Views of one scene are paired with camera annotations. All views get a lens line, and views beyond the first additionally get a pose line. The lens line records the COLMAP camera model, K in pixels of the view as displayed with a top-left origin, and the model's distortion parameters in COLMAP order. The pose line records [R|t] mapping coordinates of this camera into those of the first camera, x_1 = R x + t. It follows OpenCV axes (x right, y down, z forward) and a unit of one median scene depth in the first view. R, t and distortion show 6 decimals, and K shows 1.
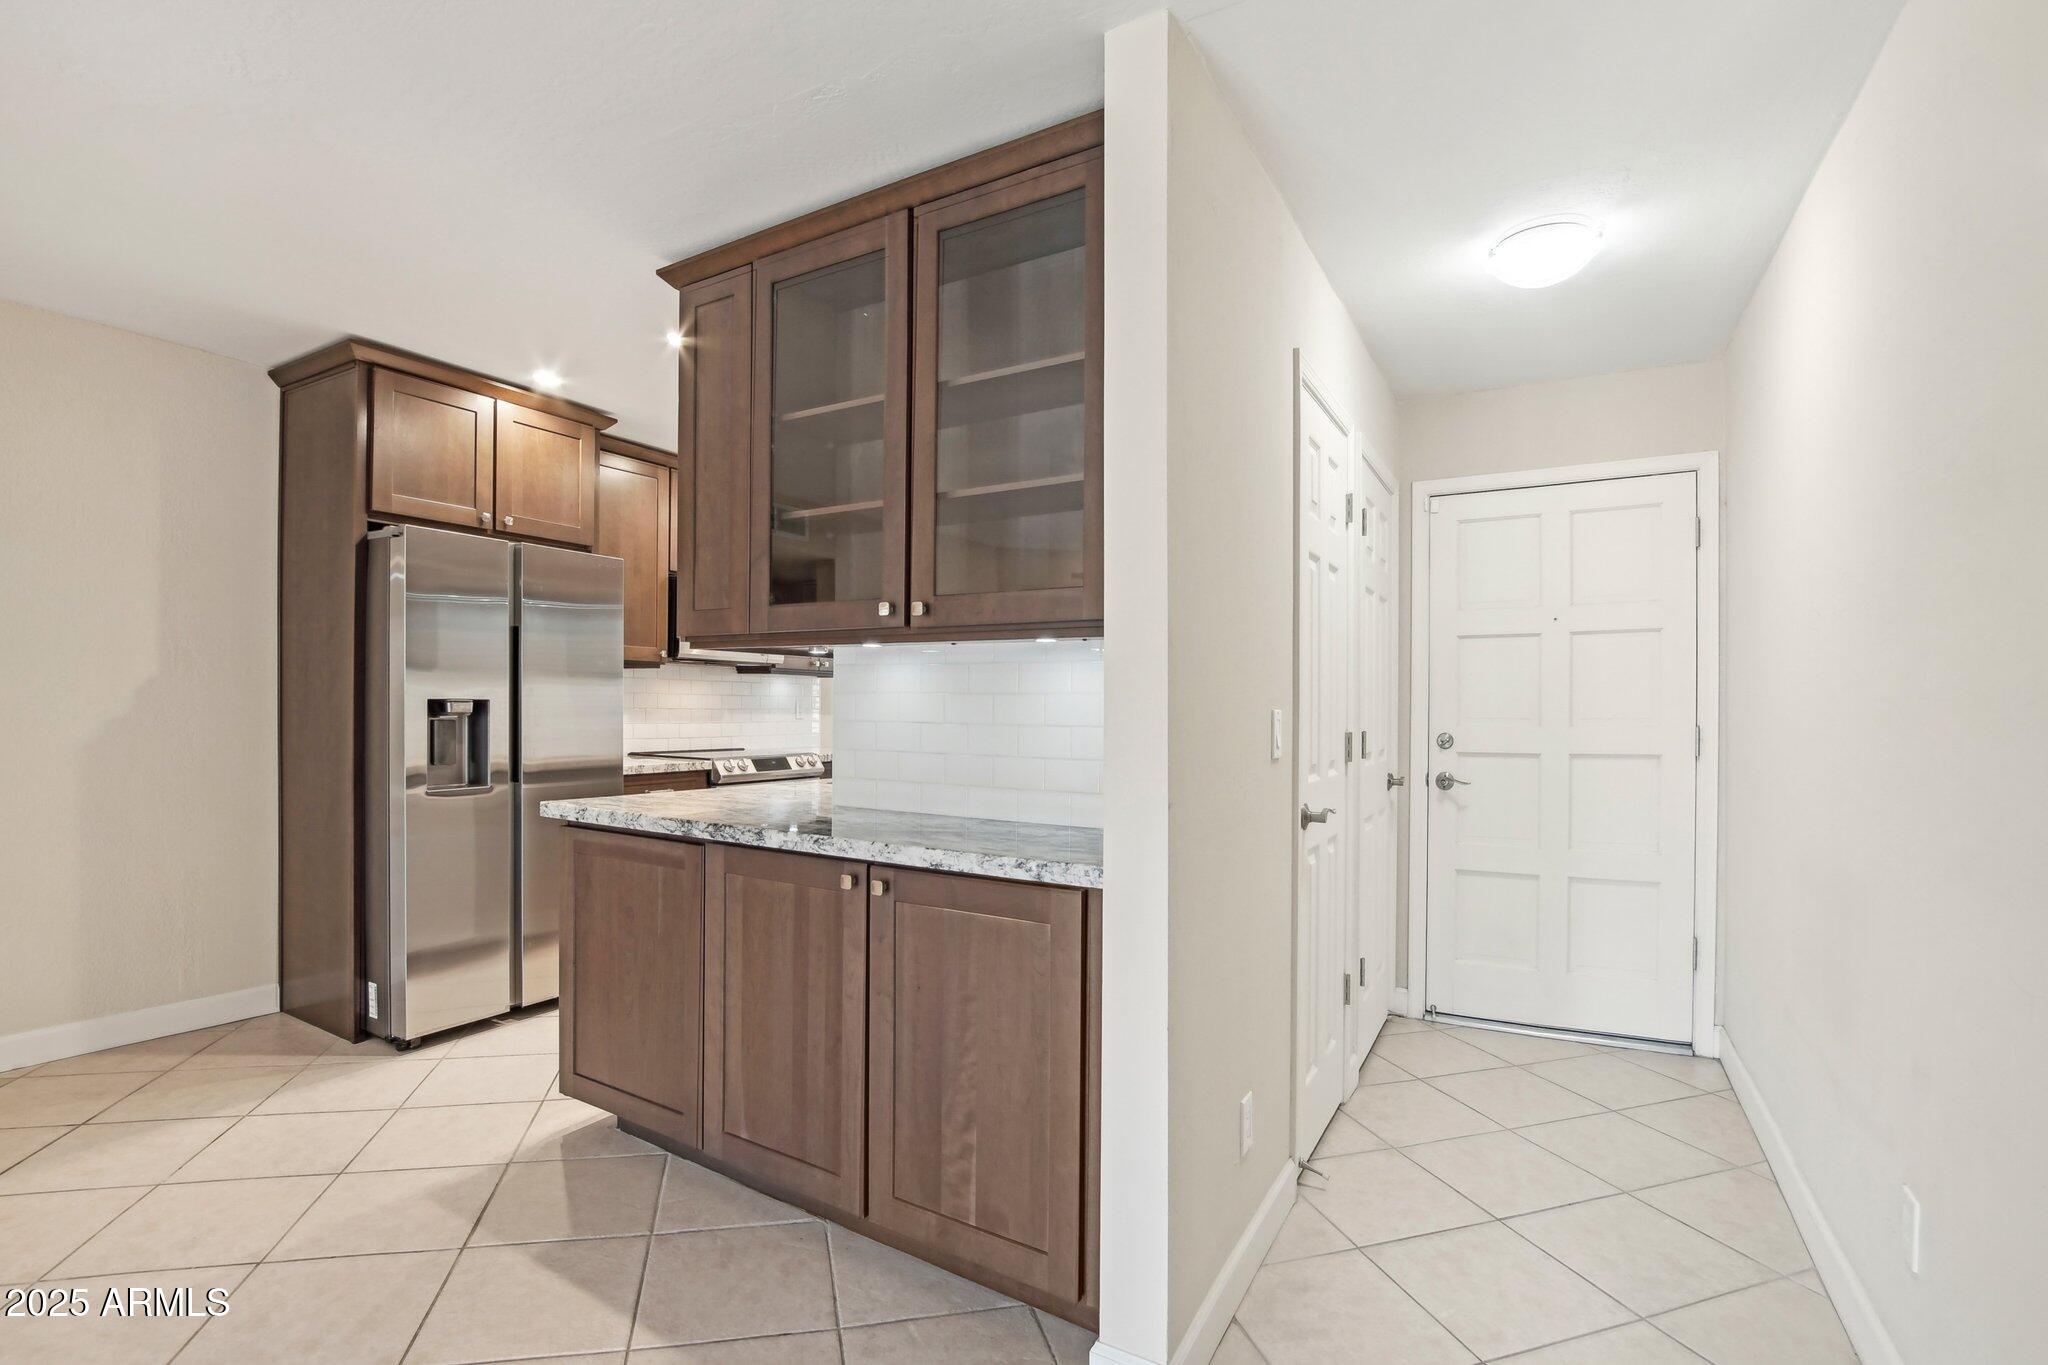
lens RADIAL K [[930.3, 0, 1024.0], [0, 930.3, 682.5], [0, 0, 1]] dist [-0.057510, 0.000030]
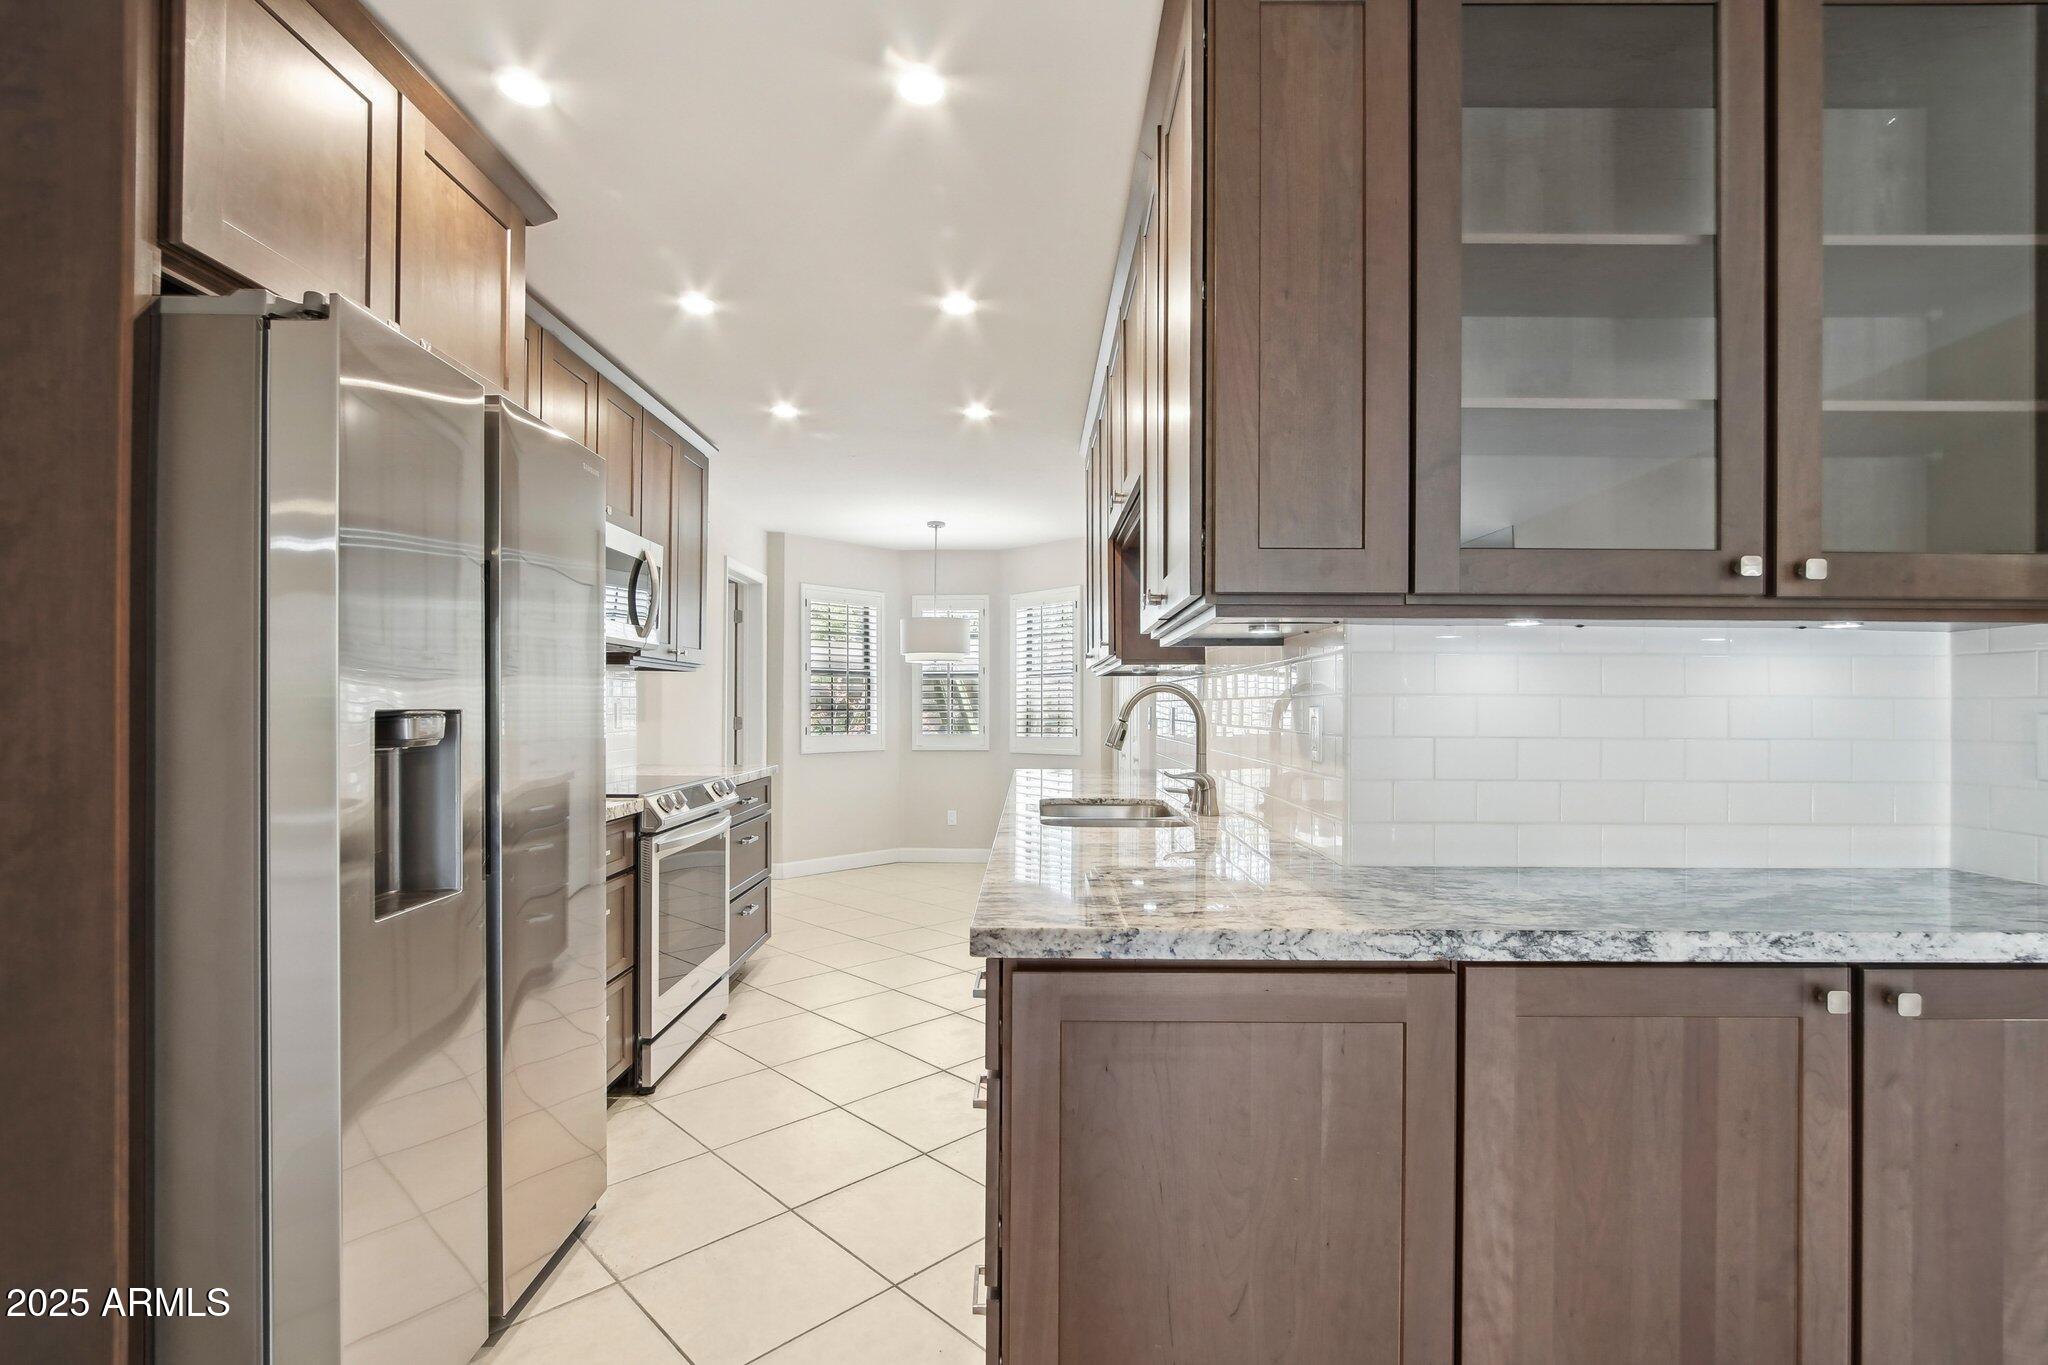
lens RADIAL K [[931.0, 0, 1024.0], [0, 931.0, 682.5], [0, 0, 1]] dist [-0.017601, 0.000177]
pose [[0.866428, 0.001956, 0.499298, -0.916548], [-0.006444, 0.999953, 0.007264, -0.000807], [-0.499261, -0.009511, 0.866400, 0.693866]]
